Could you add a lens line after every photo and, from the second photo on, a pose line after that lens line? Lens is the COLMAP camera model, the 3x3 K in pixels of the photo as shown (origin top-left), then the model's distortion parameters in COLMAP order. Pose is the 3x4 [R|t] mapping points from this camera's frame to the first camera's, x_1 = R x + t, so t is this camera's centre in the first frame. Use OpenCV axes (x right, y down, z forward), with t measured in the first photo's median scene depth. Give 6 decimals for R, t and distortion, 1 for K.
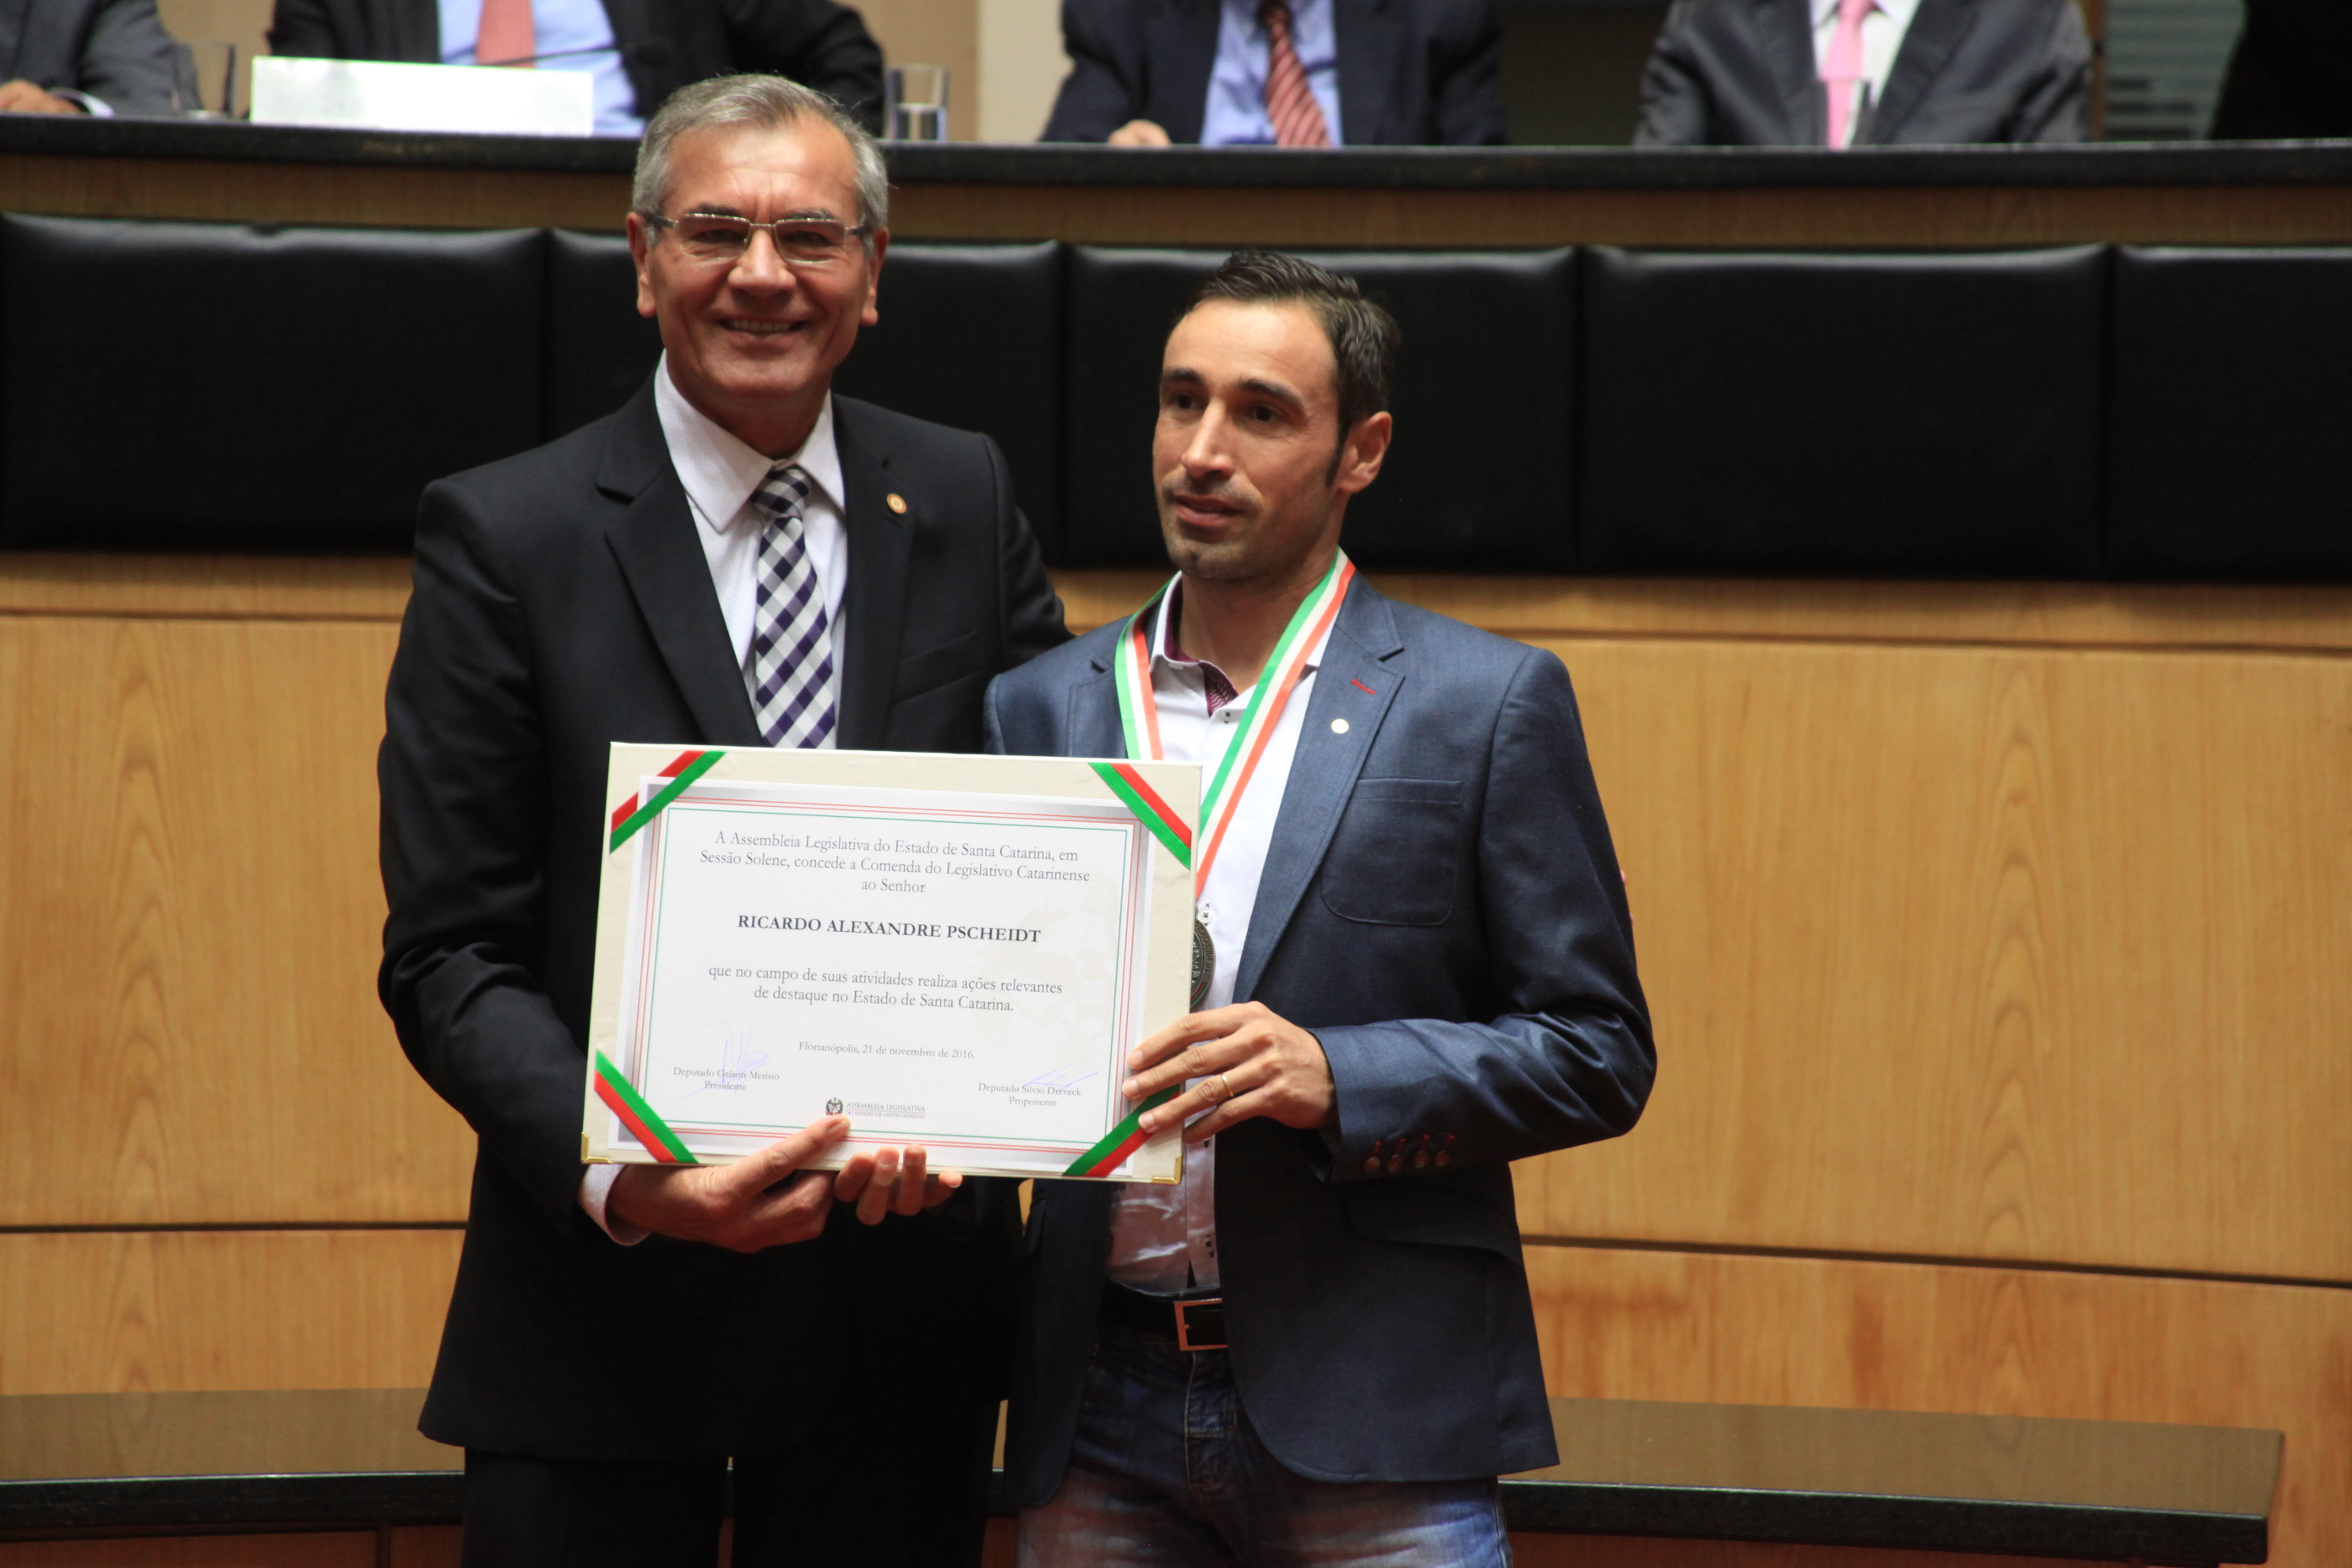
lens RADIAL K [[8731.7, 0, 1193.4], [0, 8731.7, 769.4], [0, 0, 1]] dist [1.132922, 0.000000]
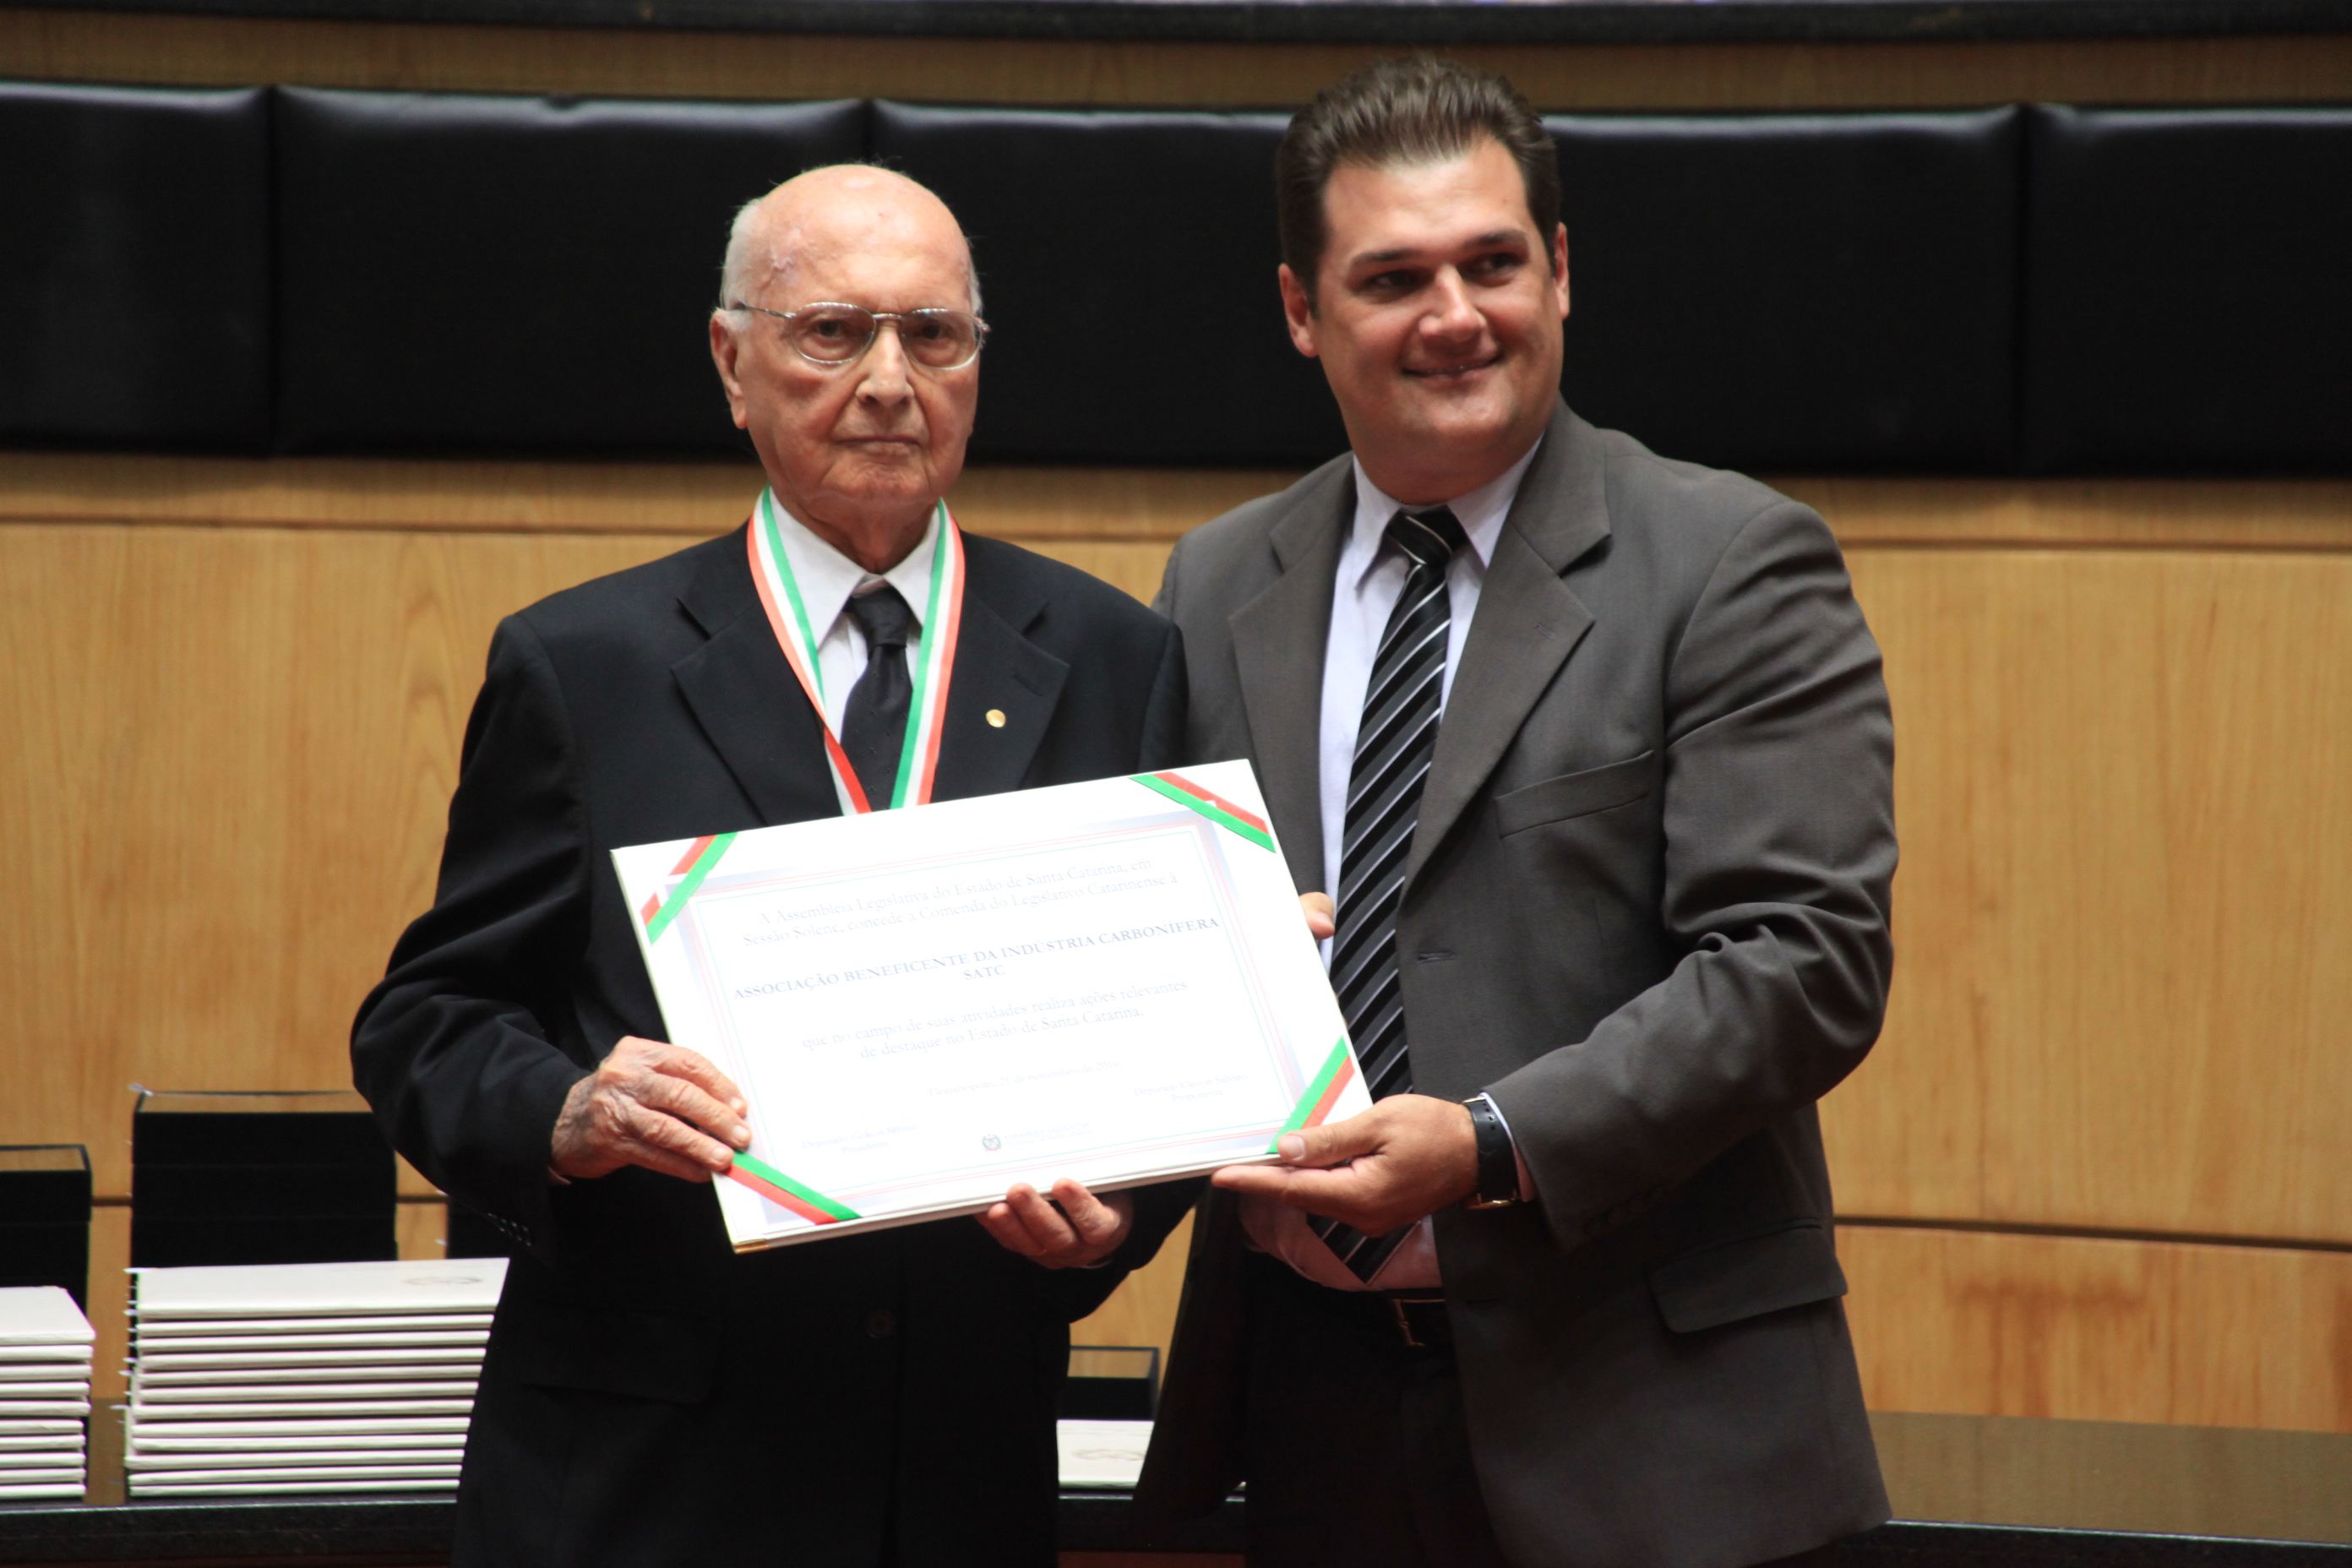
lens RADIAL K [[8731.7, 0, 1159.6], [0, 8731.7, 803.2], [0, 0, 1]] dist [1.132922, 0.000000]
pose [[0.998286, 0.000751, -0.058511, 0.009462], [0.000115, 0.999890, 0.014801, -0.002541], [0.058516, -0.014782, 0.998177, 0.100889]]
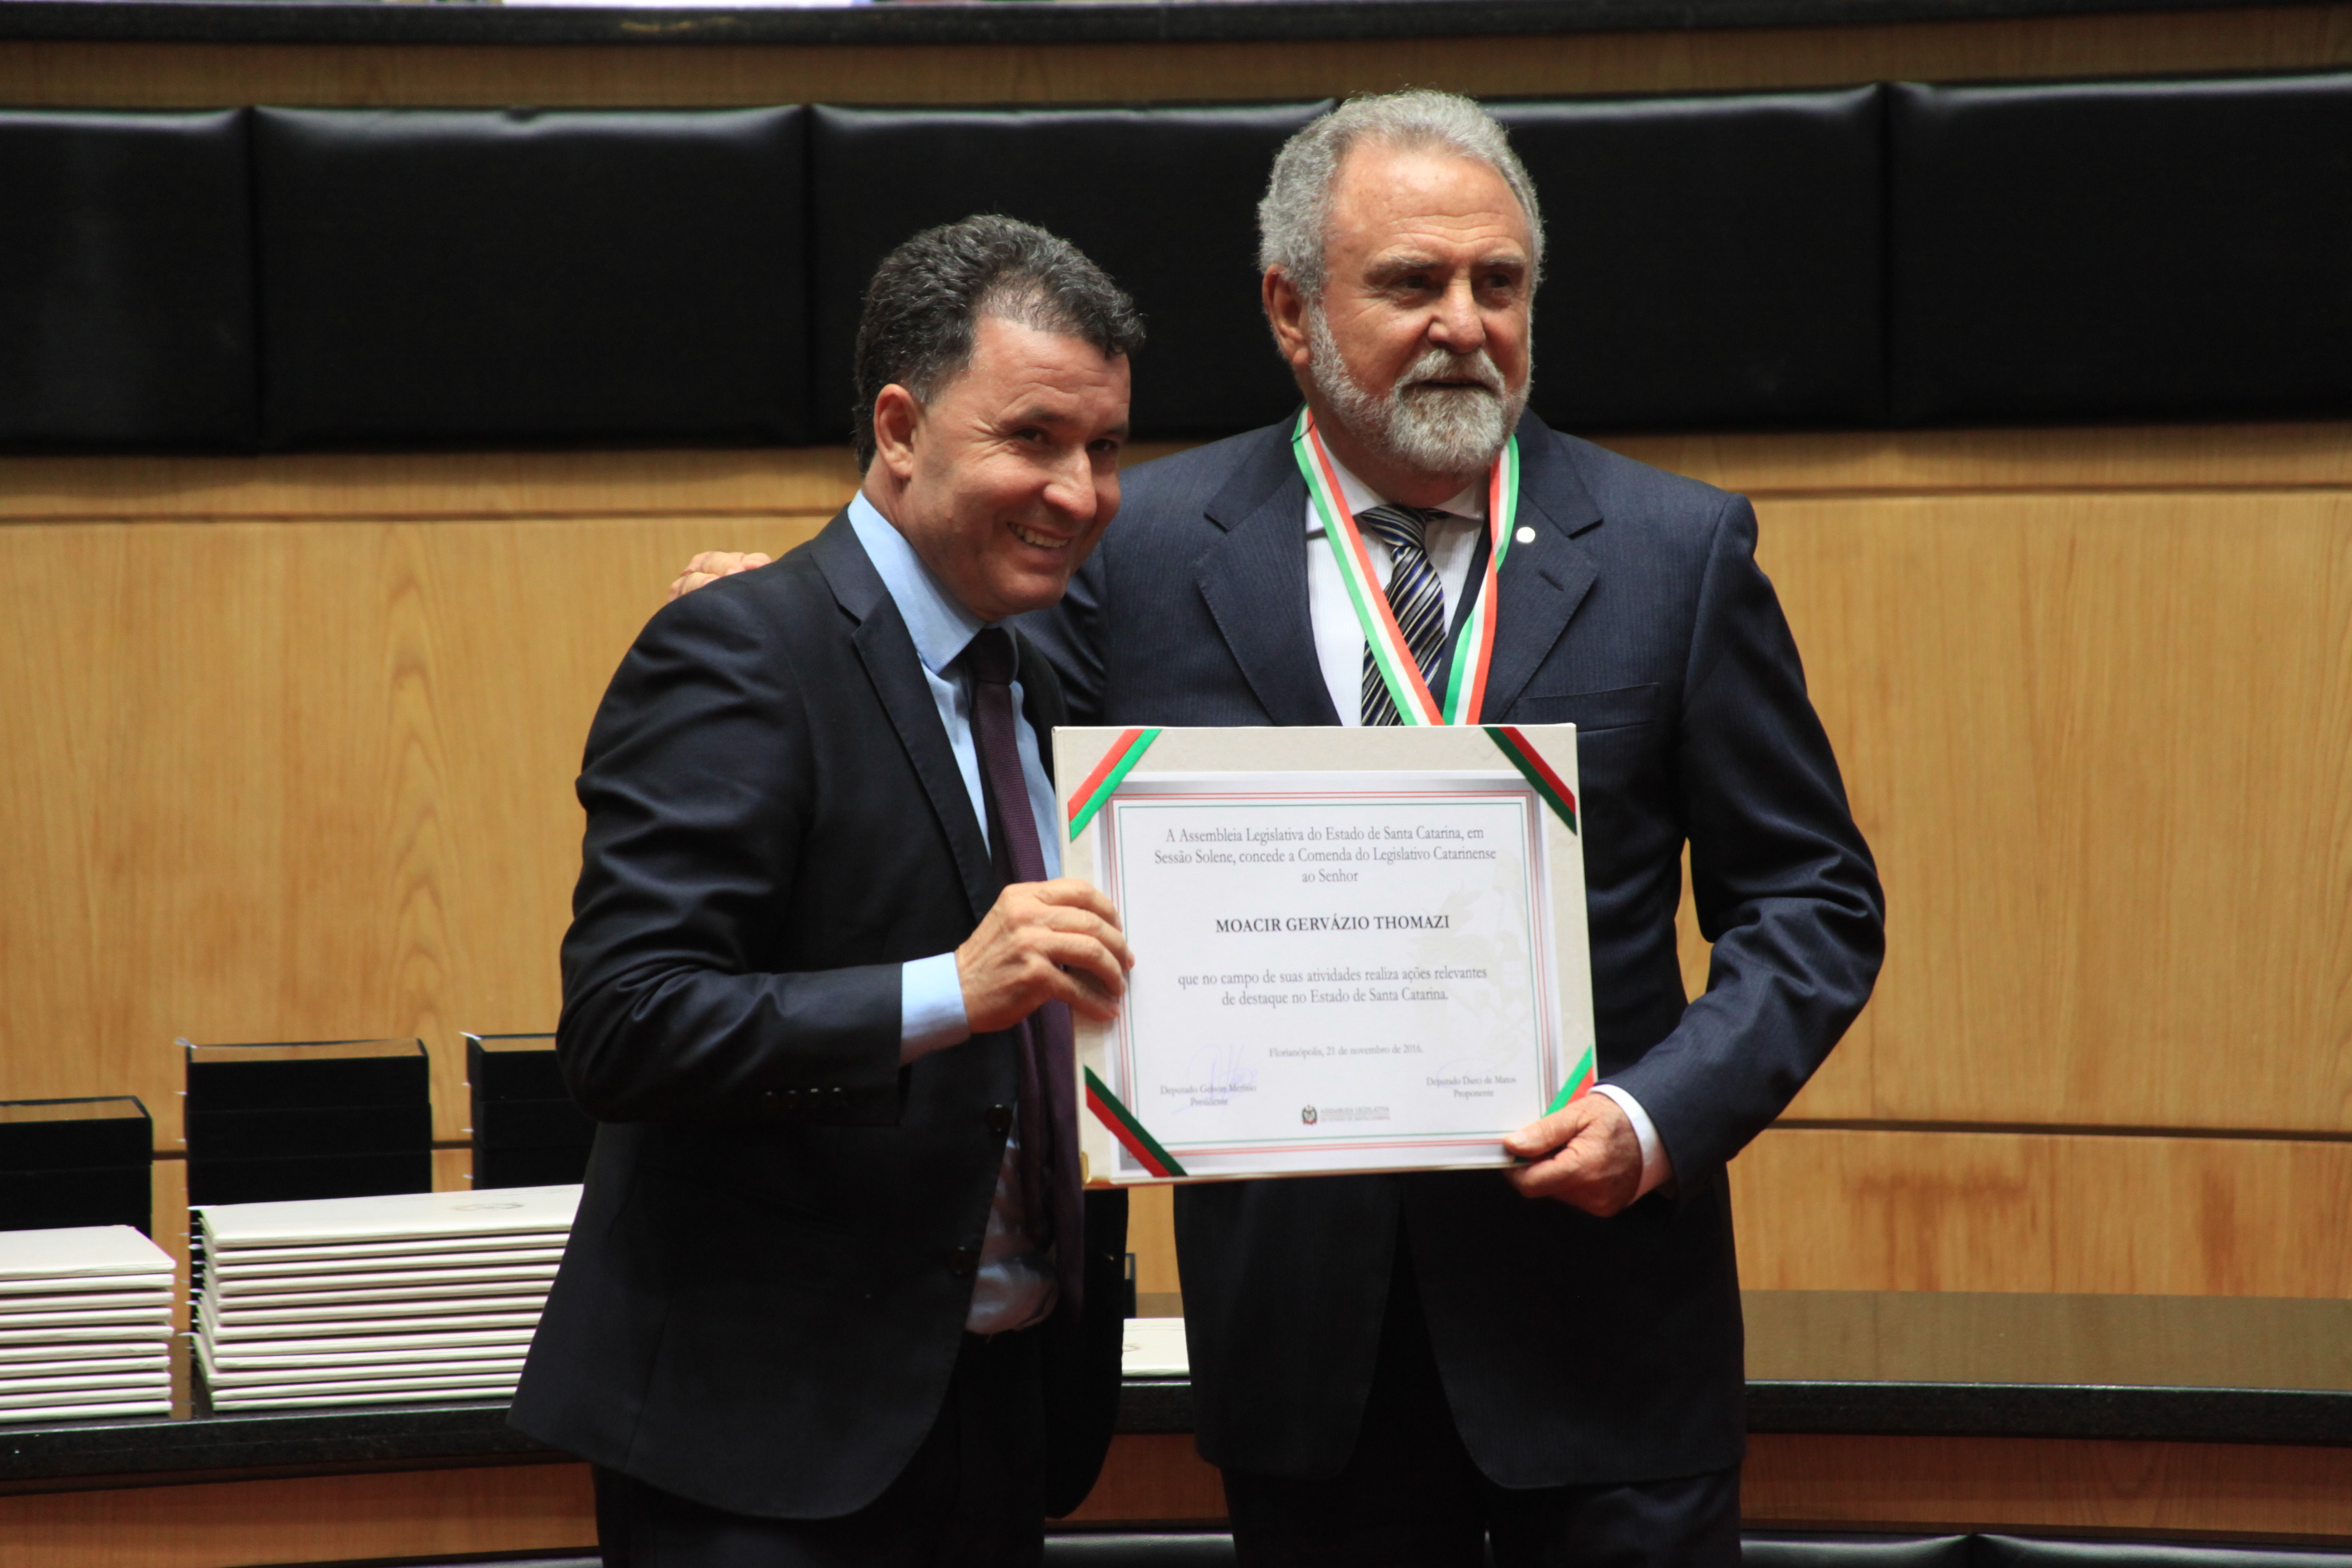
lens RADIAL K [[8731.7, 0, 1167.8], [0, 8731.7, 782.9], [0, 0, 1]] dist [1.132922, 0.000000]
pose [[0.999072, -0.028181, -0.032562, -0.004503], [0.028718, 0.999457, 0.016126, -0.001454], [0.032090, -0.017046, 0.999340, 0.035676]]
